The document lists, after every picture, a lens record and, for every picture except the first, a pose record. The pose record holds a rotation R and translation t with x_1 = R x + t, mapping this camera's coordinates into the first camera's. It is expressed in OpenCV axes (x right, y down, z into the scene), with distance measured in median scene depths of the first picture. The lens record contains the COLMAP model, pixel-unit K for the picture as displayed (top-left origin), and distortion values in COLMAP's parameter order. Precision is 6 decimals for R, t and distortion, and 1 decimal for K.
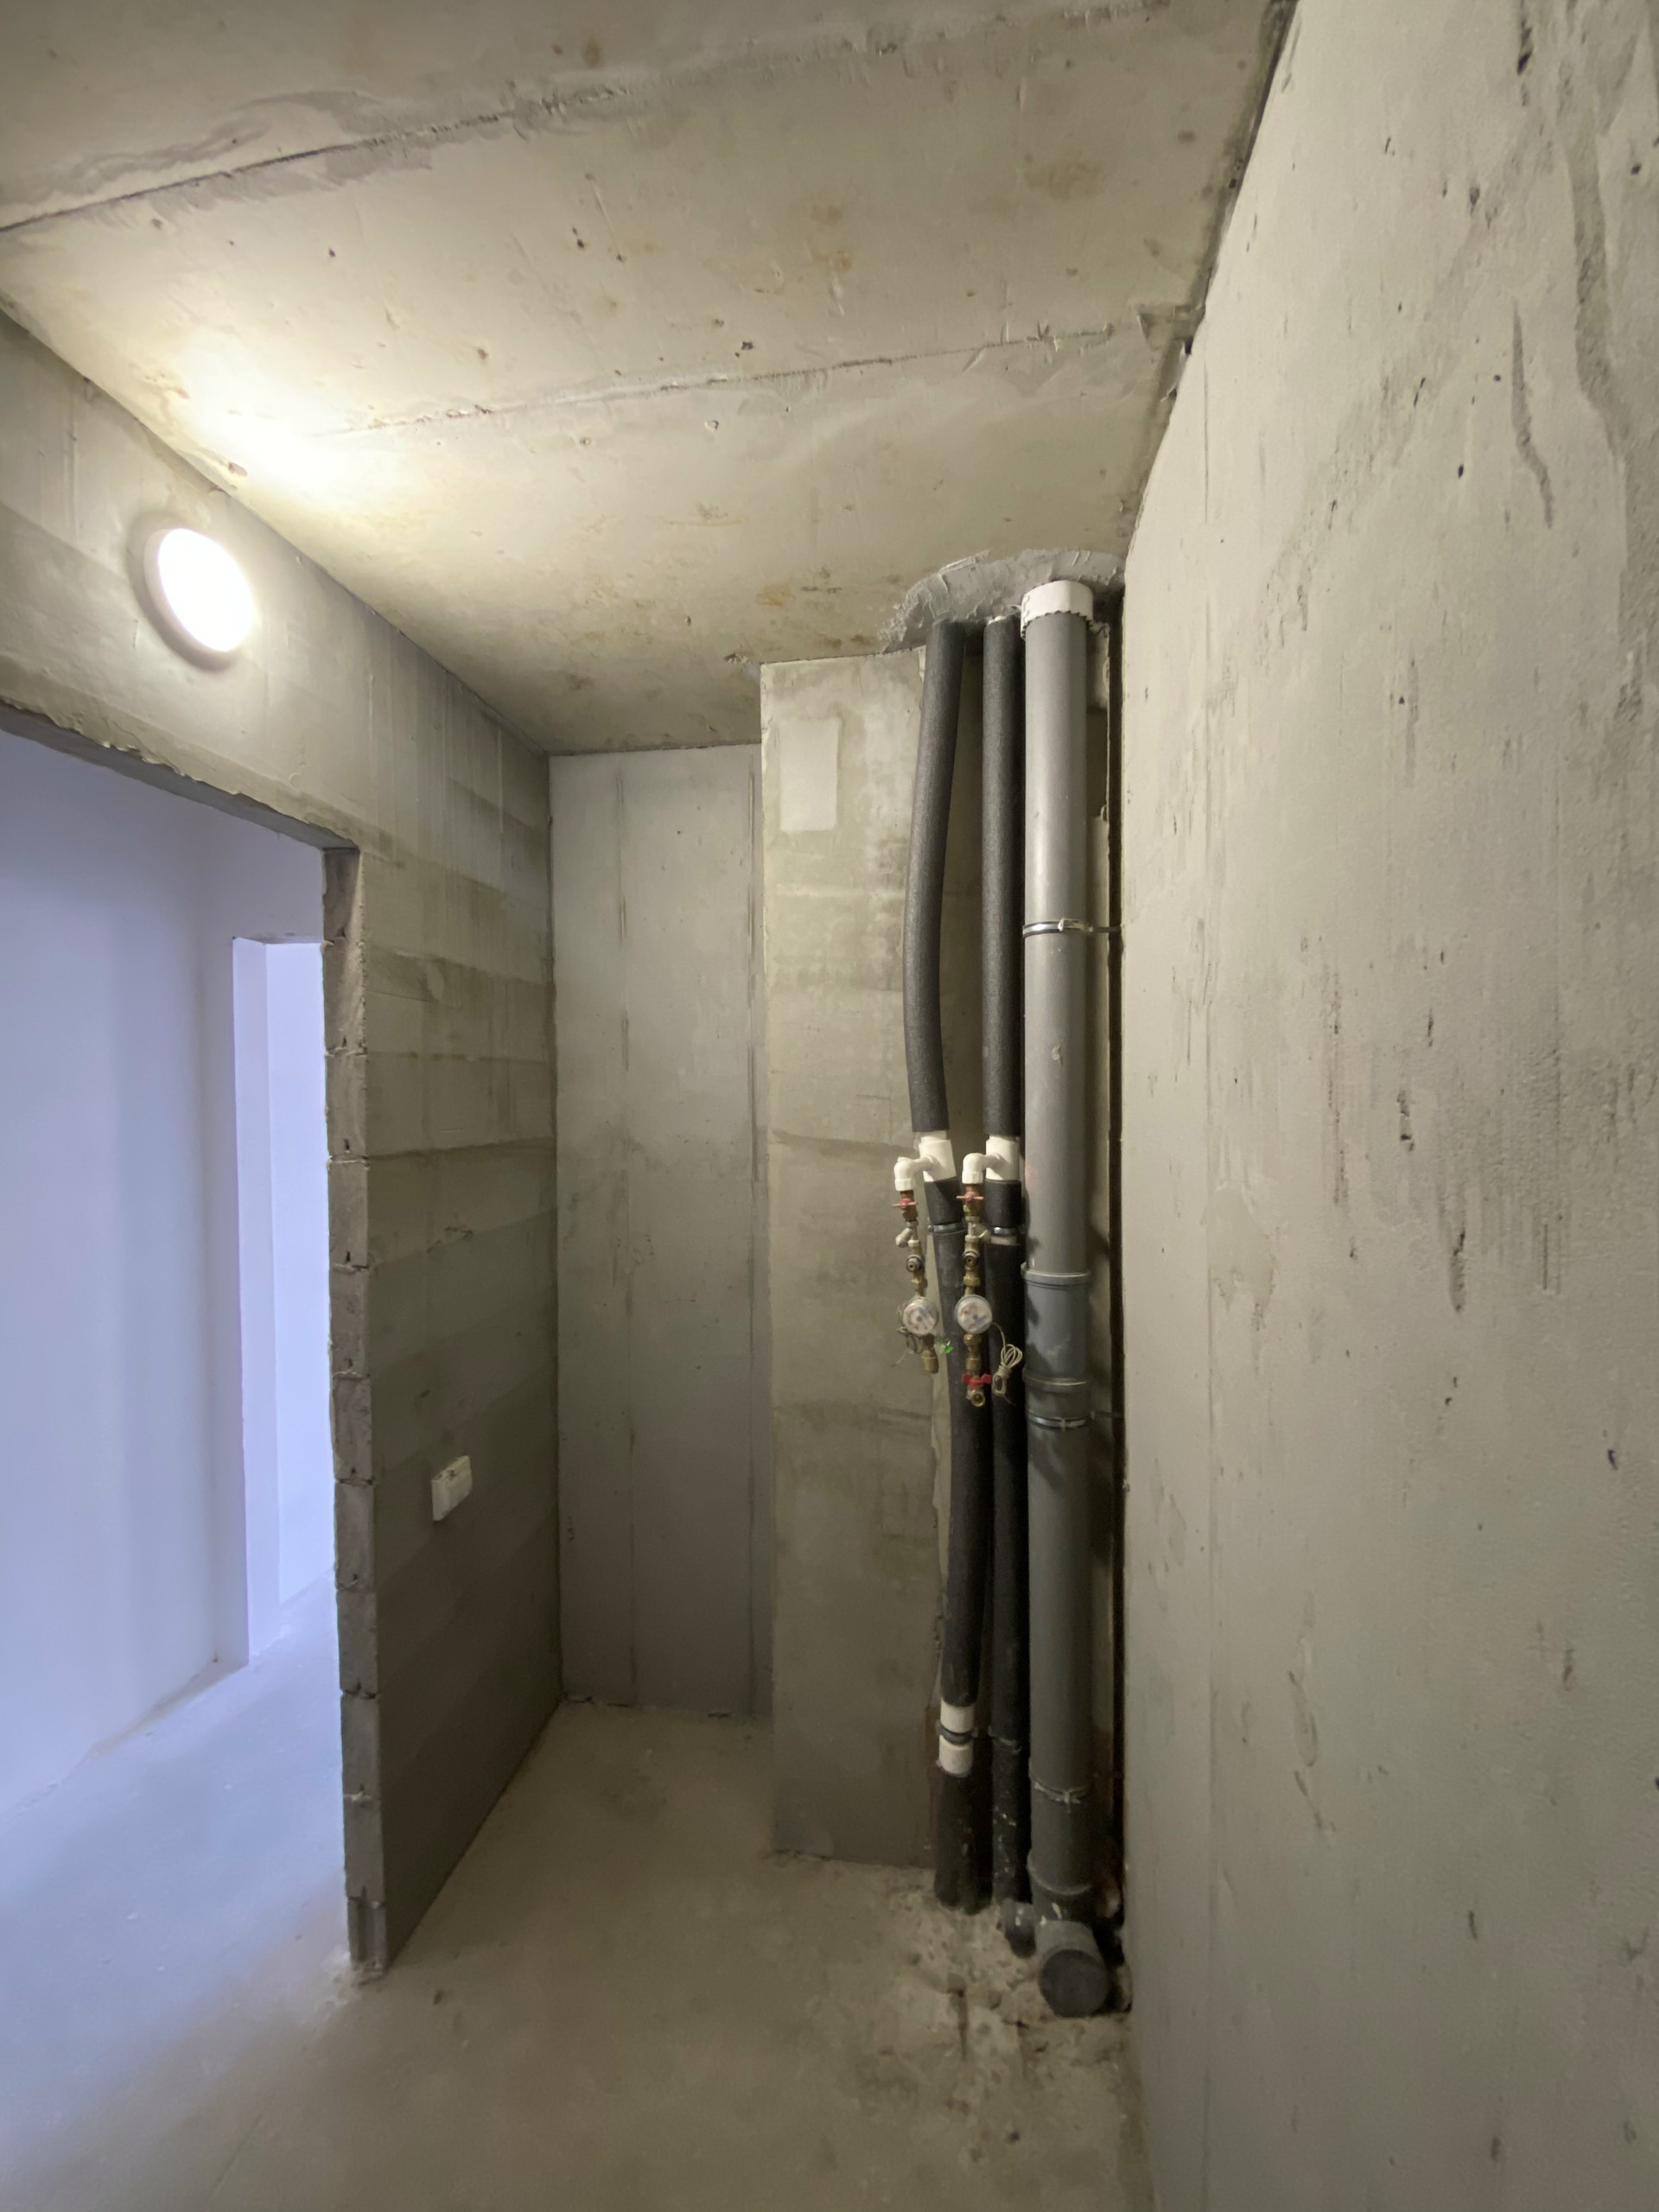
lens RADIAL K [[899.3, 0, 821.5], [0, 899.3, 1106.6], [0, 0, 1]] dist [0.024177, -0.022460]
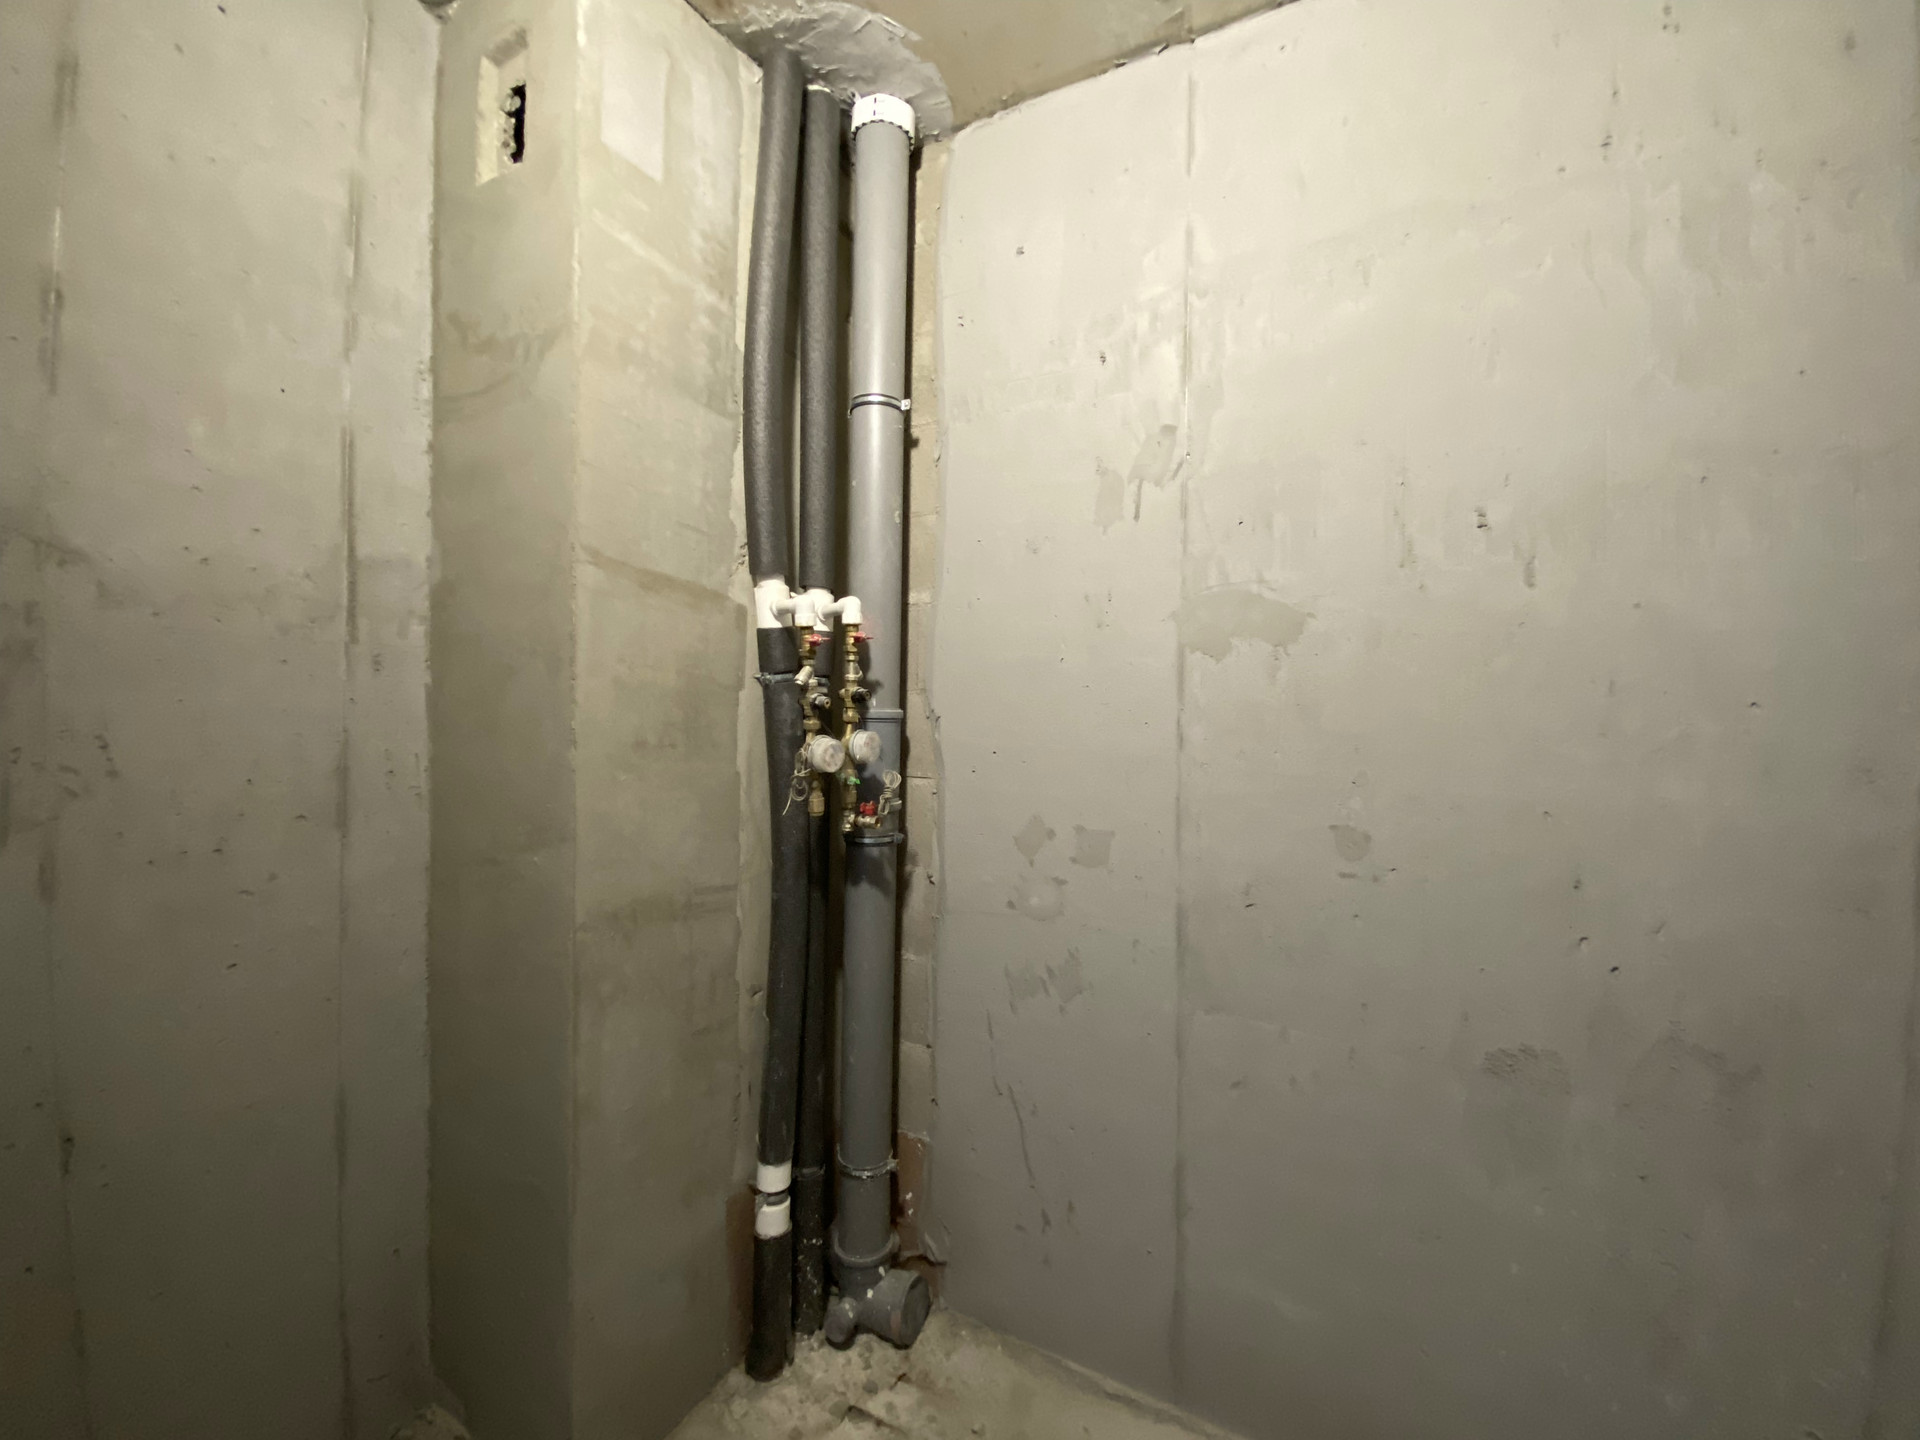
lens RADIAL K [[780.6, 0, 959.1], [0, 780.6, 712.2], [0, 0, 1]] dist [0.024177, -0.022460]
pose [[0.328816, 0.000059, 0.944394, -0.565971], [-0.009161, 0.999953, 0.003128, 0.160441], [-0.944350, -0.009680, 0.328801, 0.519626]]
